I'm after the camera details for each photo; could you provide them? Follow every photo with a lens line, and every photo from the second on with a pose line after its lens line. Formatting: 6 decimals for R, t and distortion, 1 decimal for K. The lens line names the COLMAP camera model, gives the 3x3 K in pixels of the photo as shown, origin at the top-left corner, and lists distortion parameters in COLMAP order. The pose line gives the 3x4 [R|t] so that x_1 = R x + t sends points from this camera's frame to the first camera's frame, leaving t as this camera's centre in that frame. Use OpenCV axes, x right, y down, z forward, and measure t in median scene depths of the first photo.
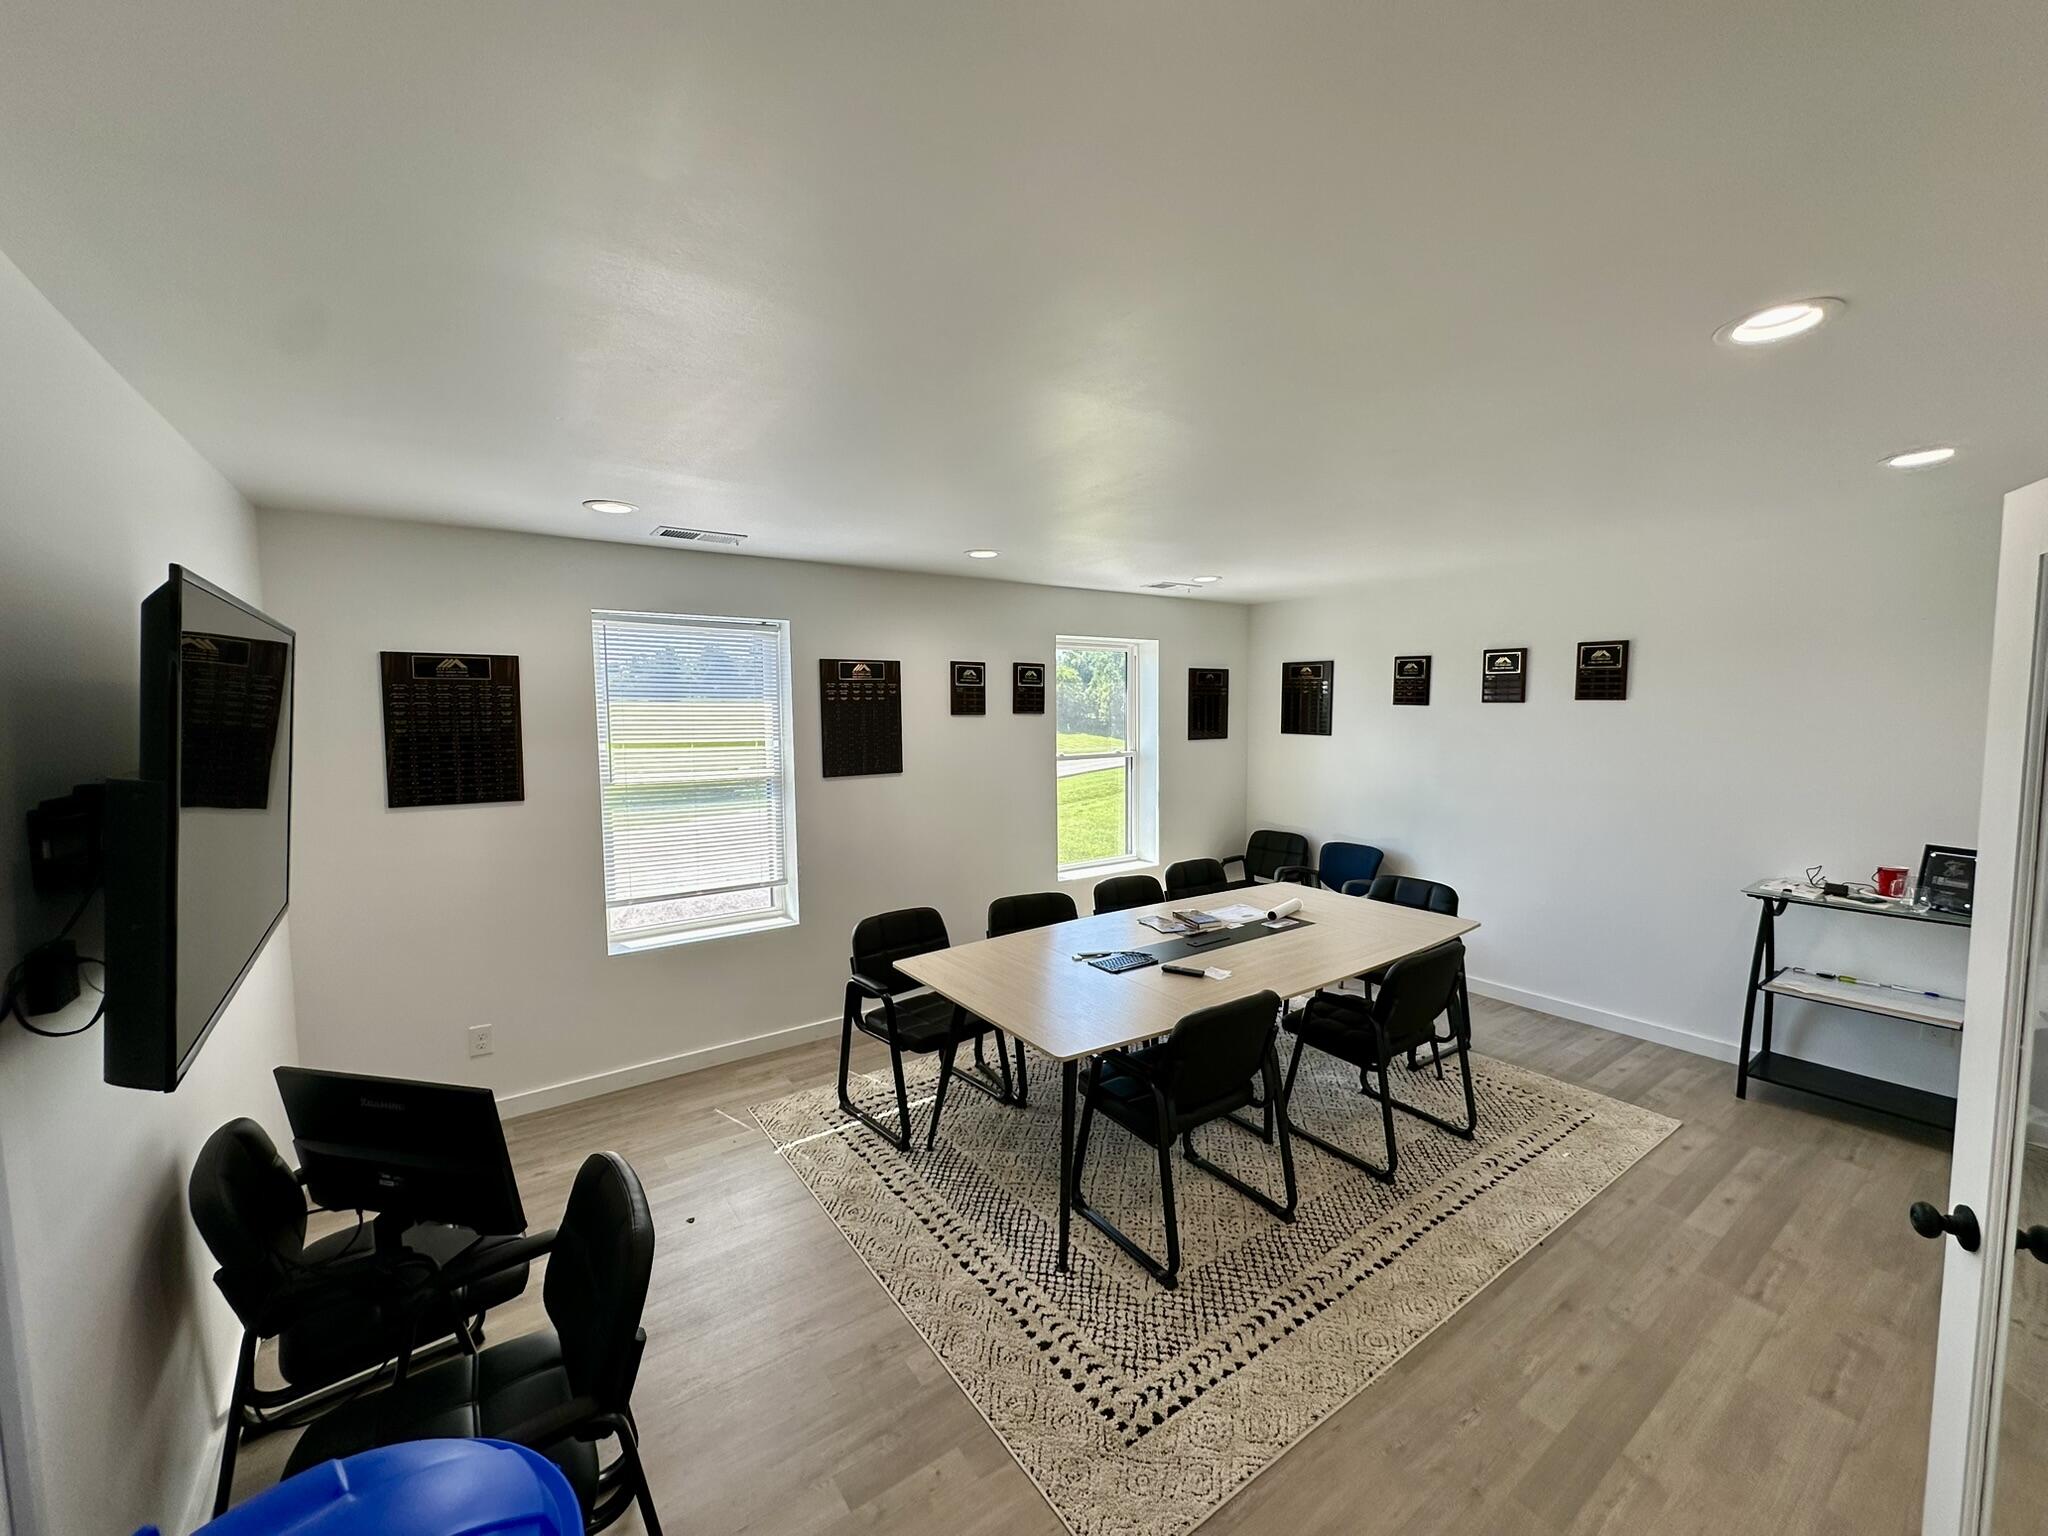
lens RADIAL K [[823.7, 0, 1025.2], [0, 823.7, 765.0], [0, 0, 1]] dist [-0.001284, 0.000520]
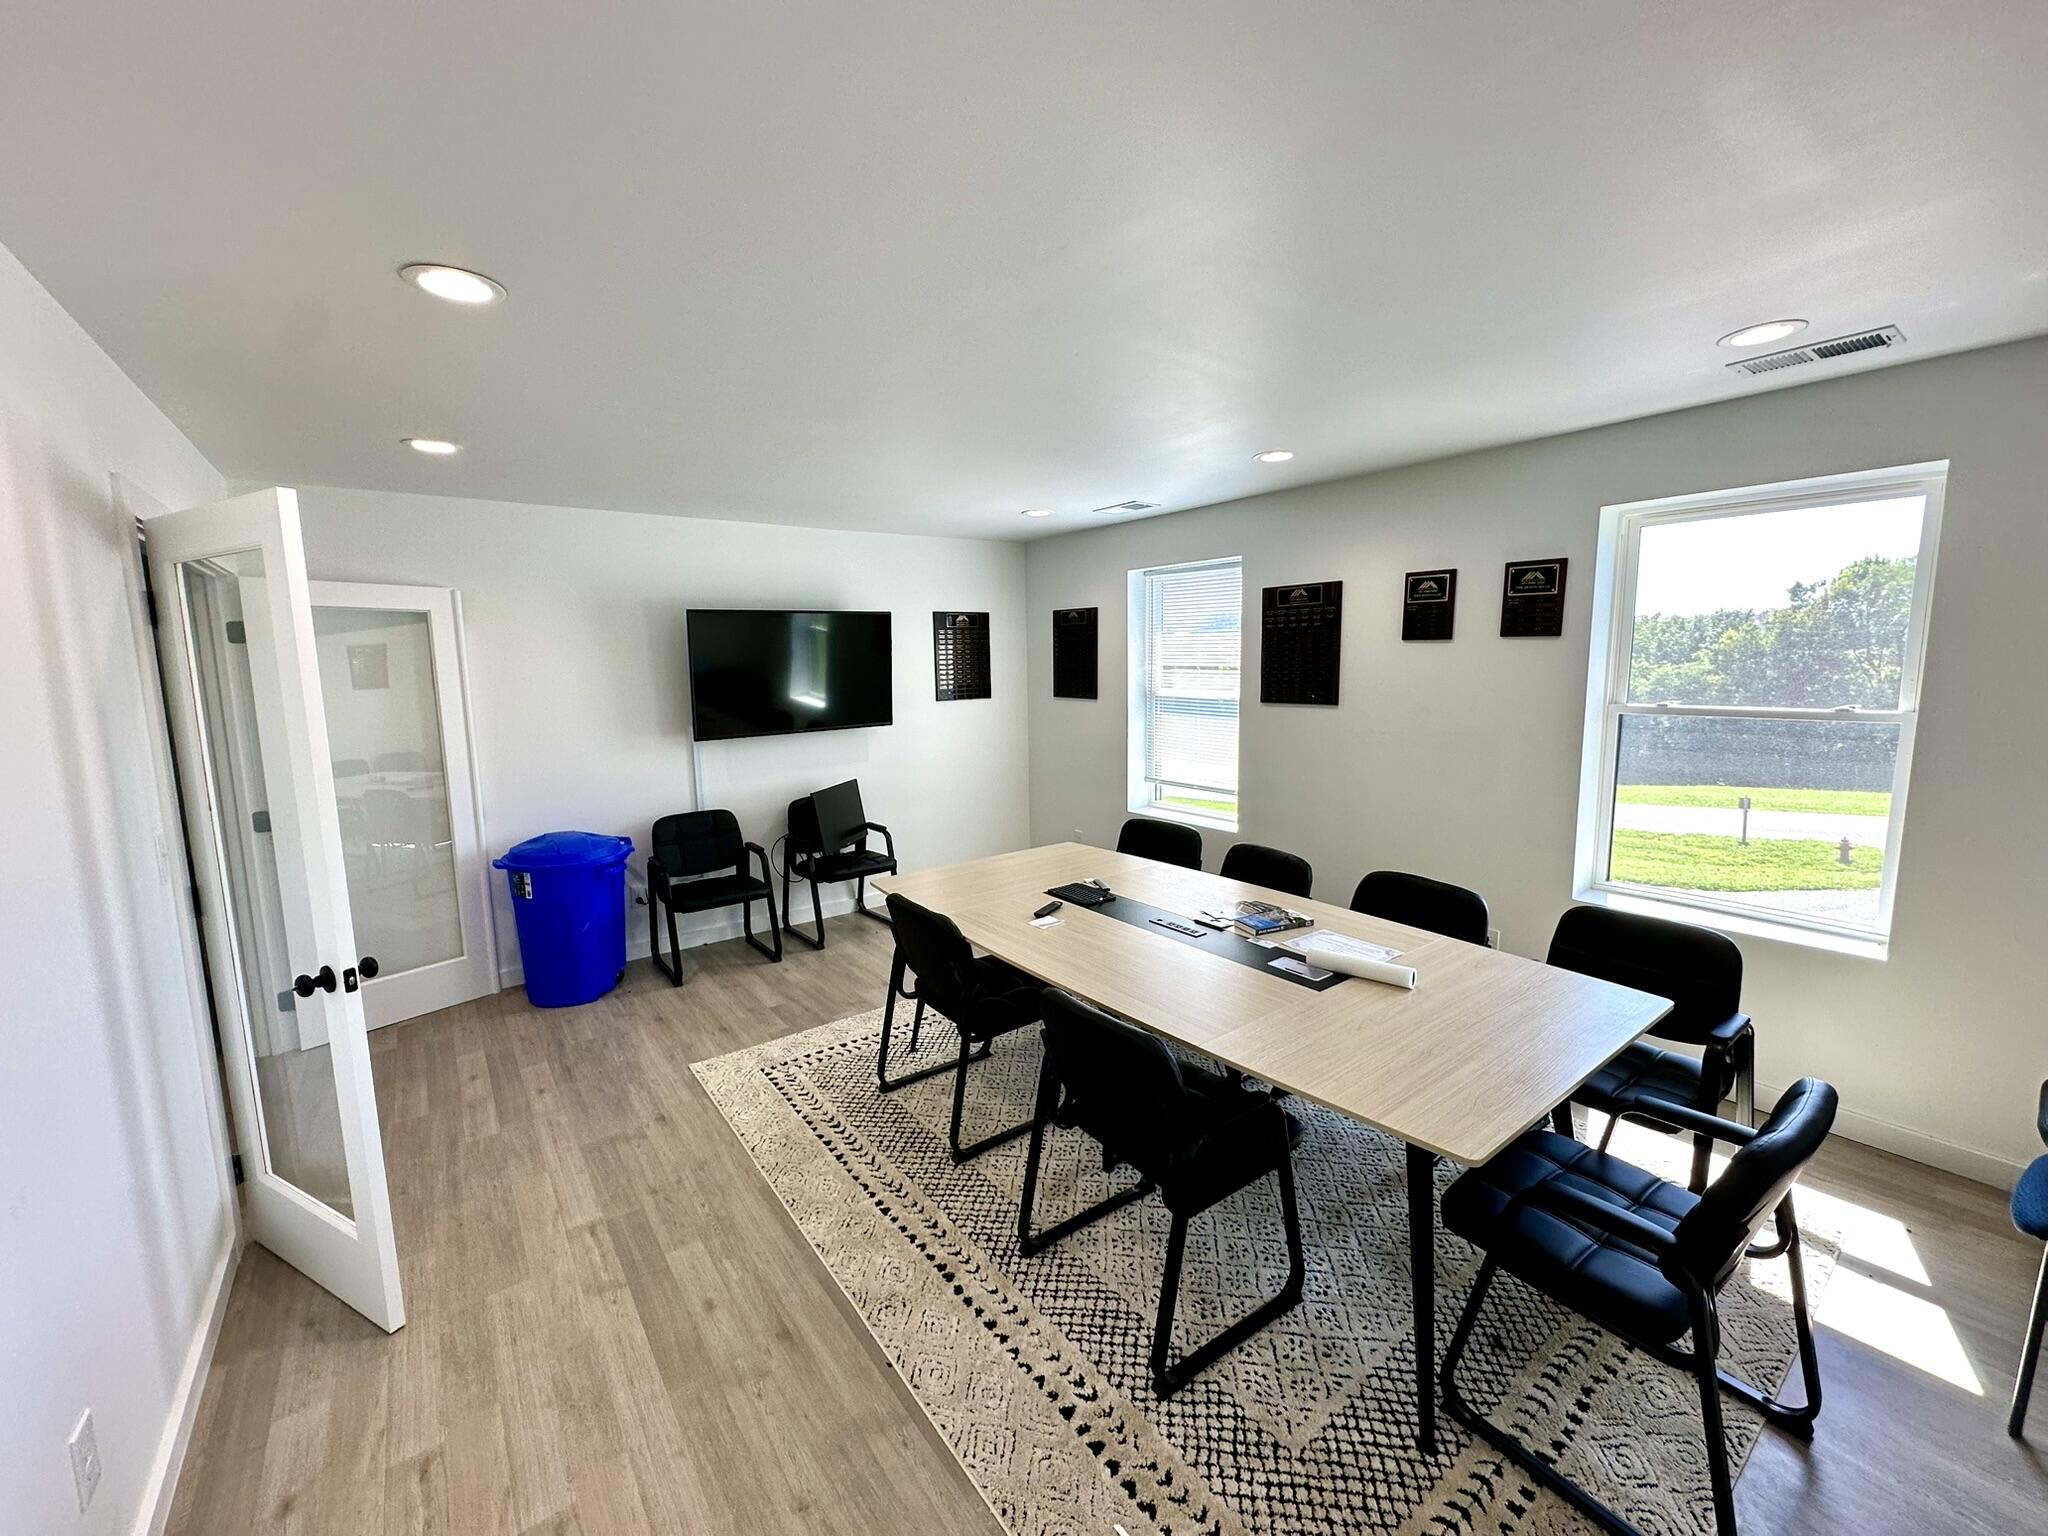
lens RADIAL K [[823.7, 0, 1020.0], [0, 823.7, 764.9], [0, 0, 1]] dist [-0.001284, 0.000520]
pose [[0.013376, 0.138043, -0.990336, 0.803606], [-0.051958, 0.989182, 0.137180, -0.033703], [0.998560, 0.049621, 0.020404, 0.673882]]
